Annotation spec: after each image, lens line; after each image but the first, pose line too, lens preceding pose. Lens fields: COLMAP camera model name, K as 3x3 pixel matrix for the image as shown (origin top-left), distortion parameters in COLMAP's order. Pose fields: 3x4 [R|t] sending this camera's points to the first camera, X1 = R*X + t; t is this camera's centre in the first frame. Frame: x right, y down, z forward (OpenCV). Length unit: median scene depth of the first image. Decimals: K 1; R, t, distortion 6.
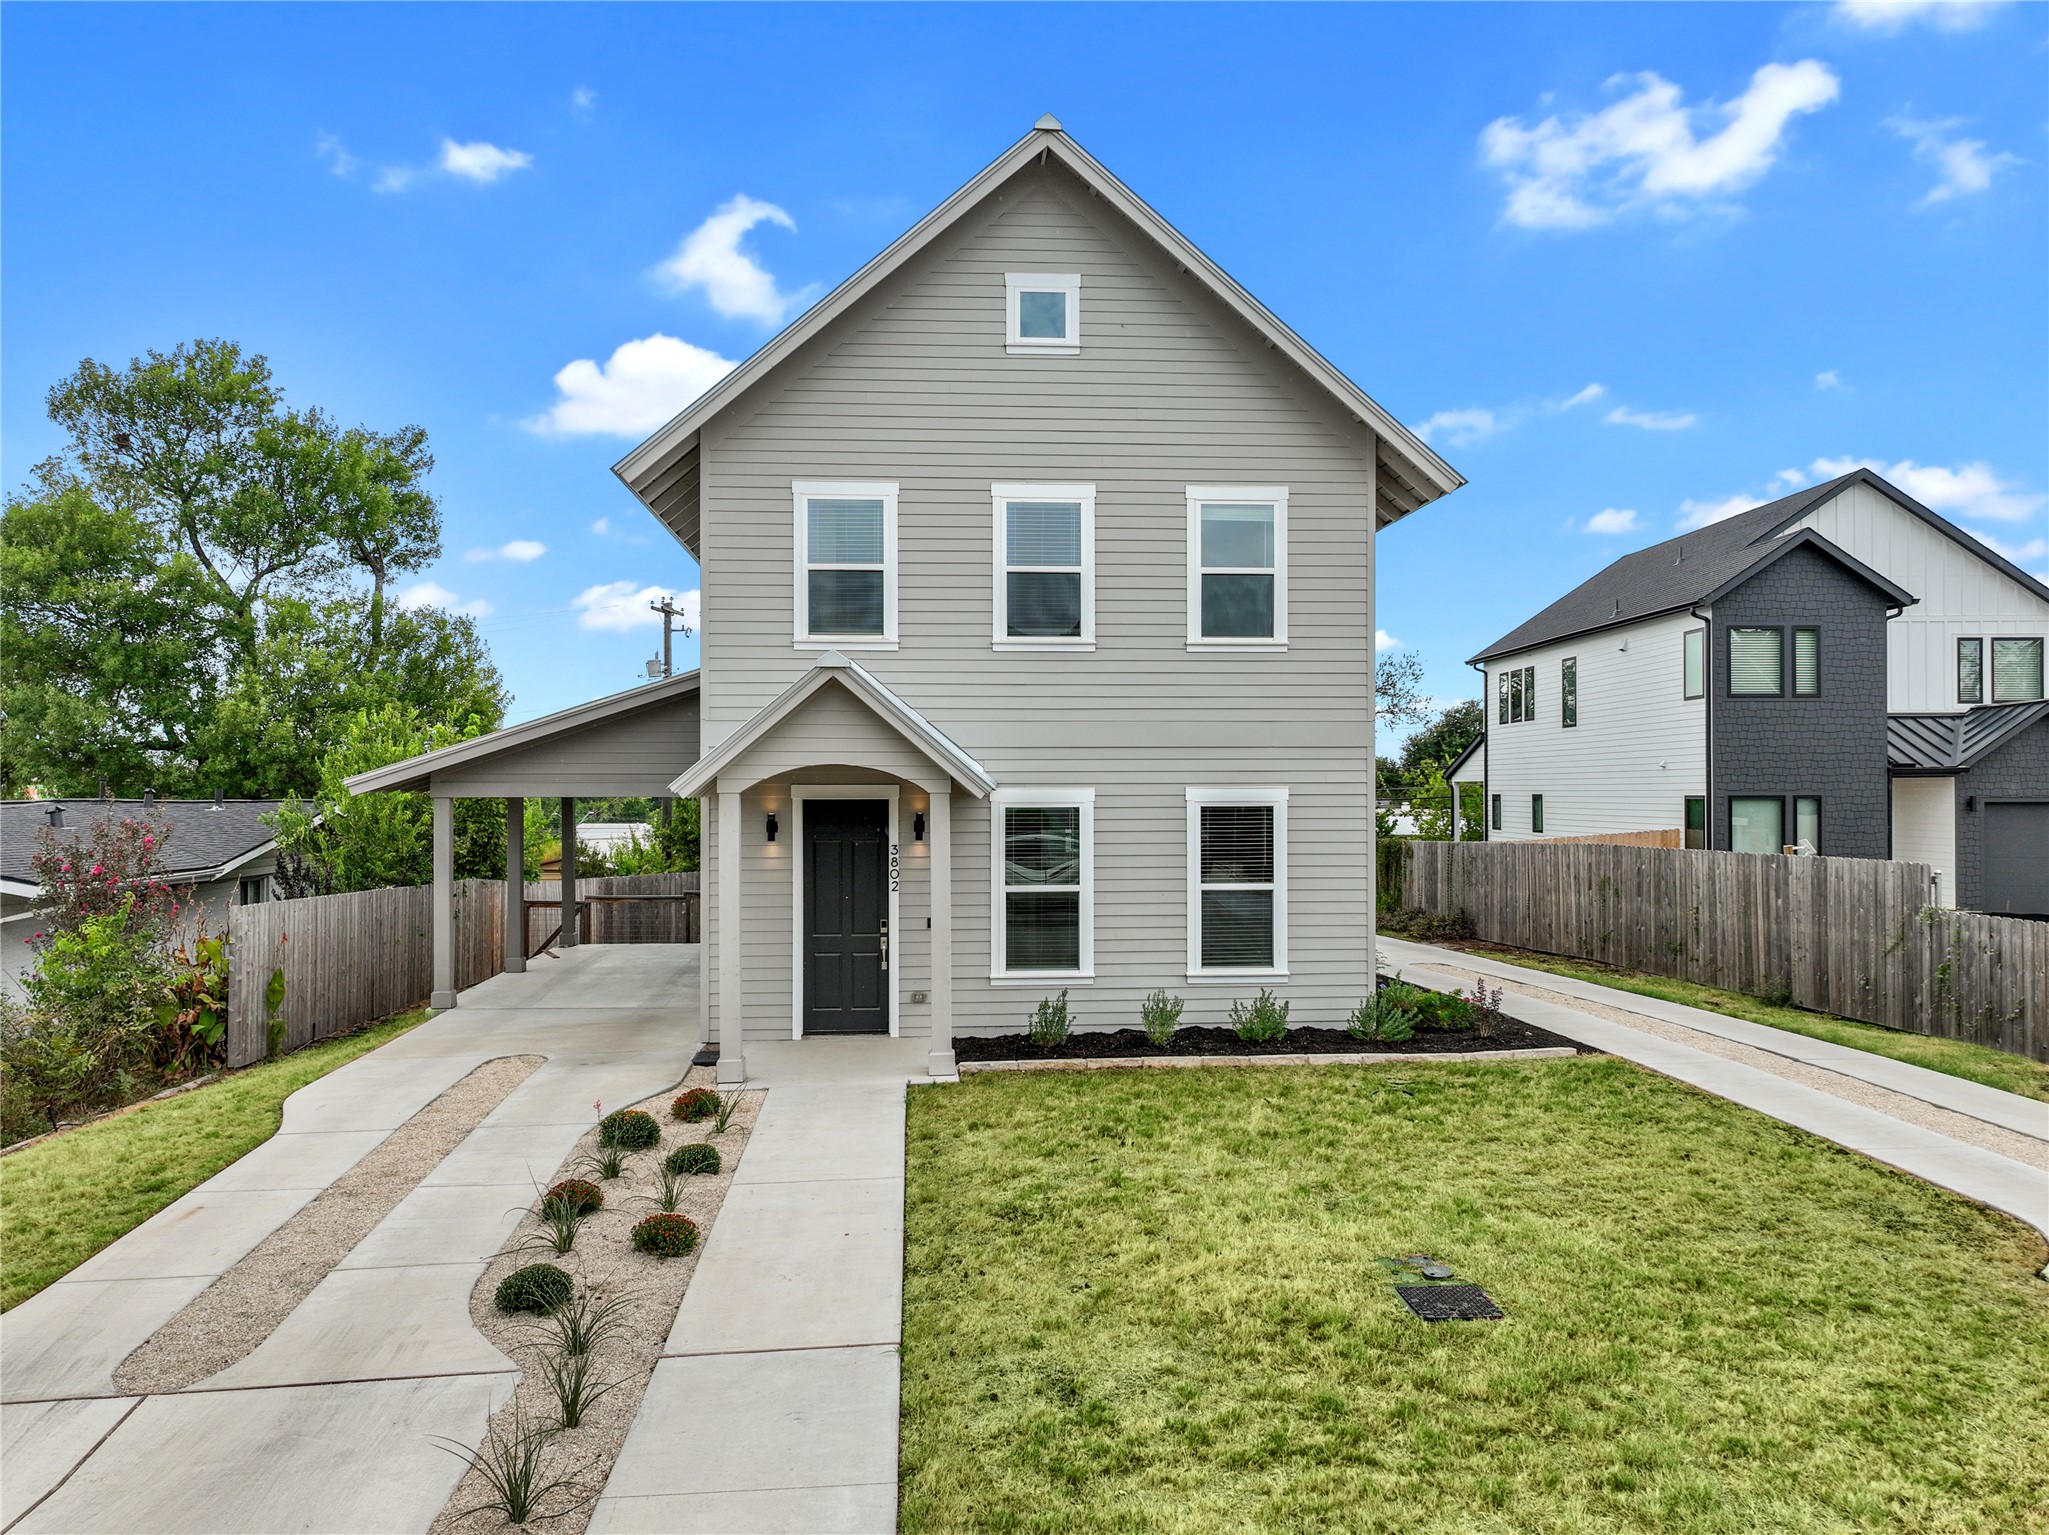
lens RADIAL K [[1460.0, 0, 1024.5], [0, 1460.0, 767.5], [0, 0, 1]] dist [0.007423, 0.000046]
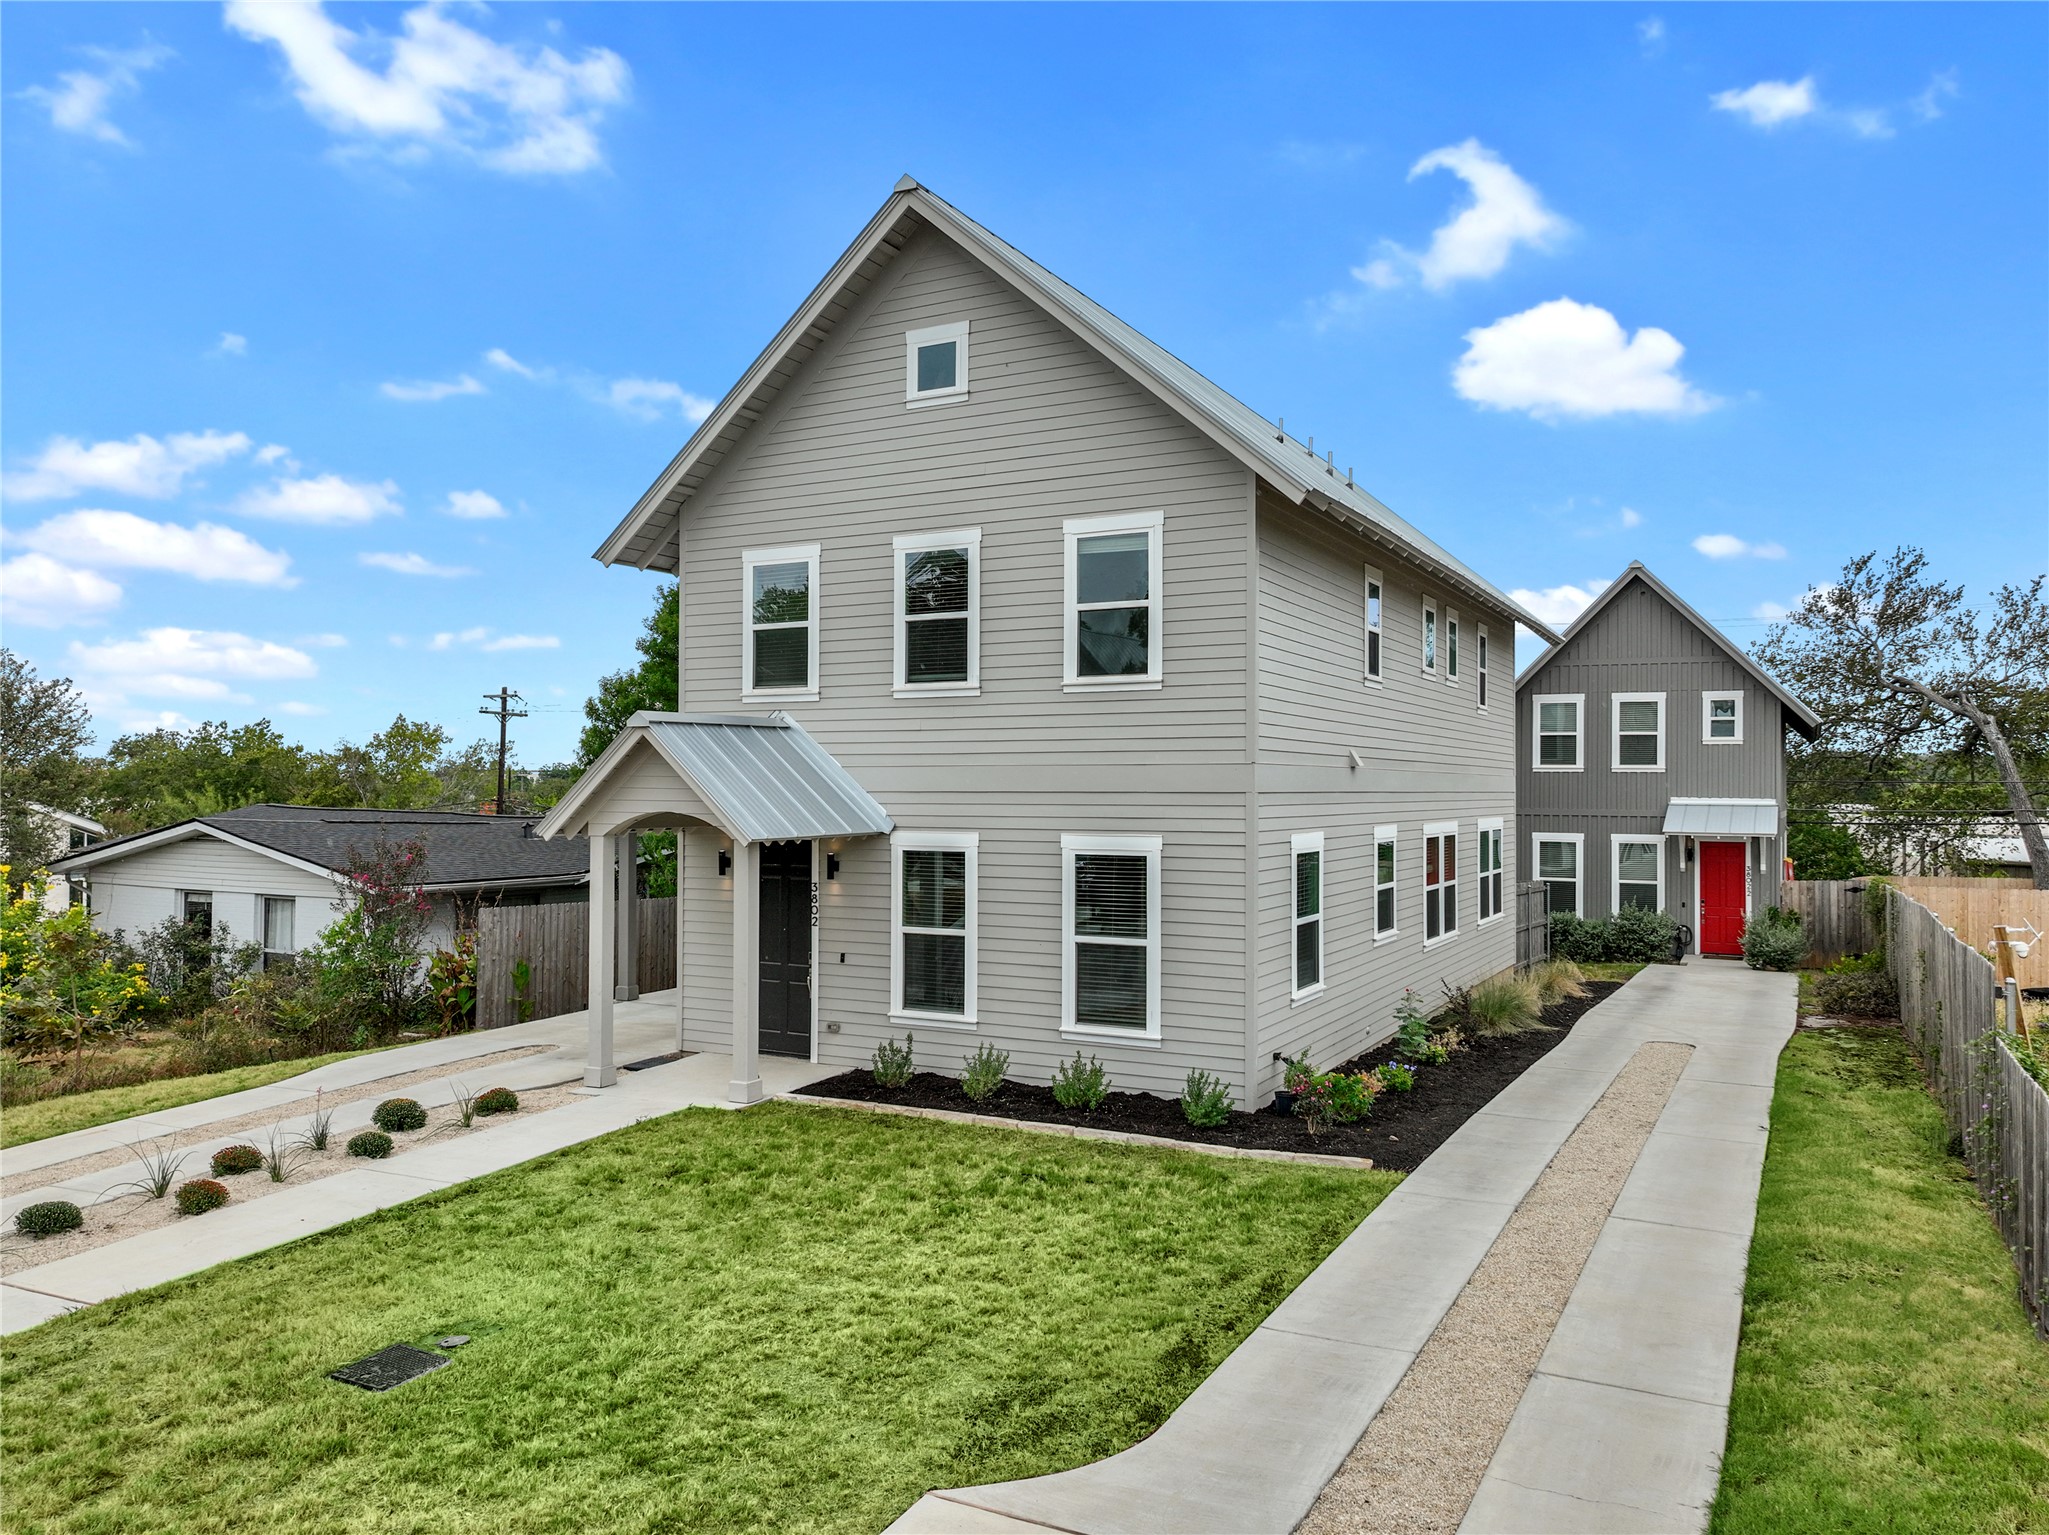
lens RADIAL K [[1460.0, 0, 1024.5], [0, 1460.0, 767.5], [0, 0, 1]] dist [0.007423, 0.000046]
pose [[0.844776, -0.004816, -0.535099, 0.606509], [-0.002061, 0.999923, -0.012253, -0.018365], [0.535116, 0.011453, 0.844701, 0.176562]]
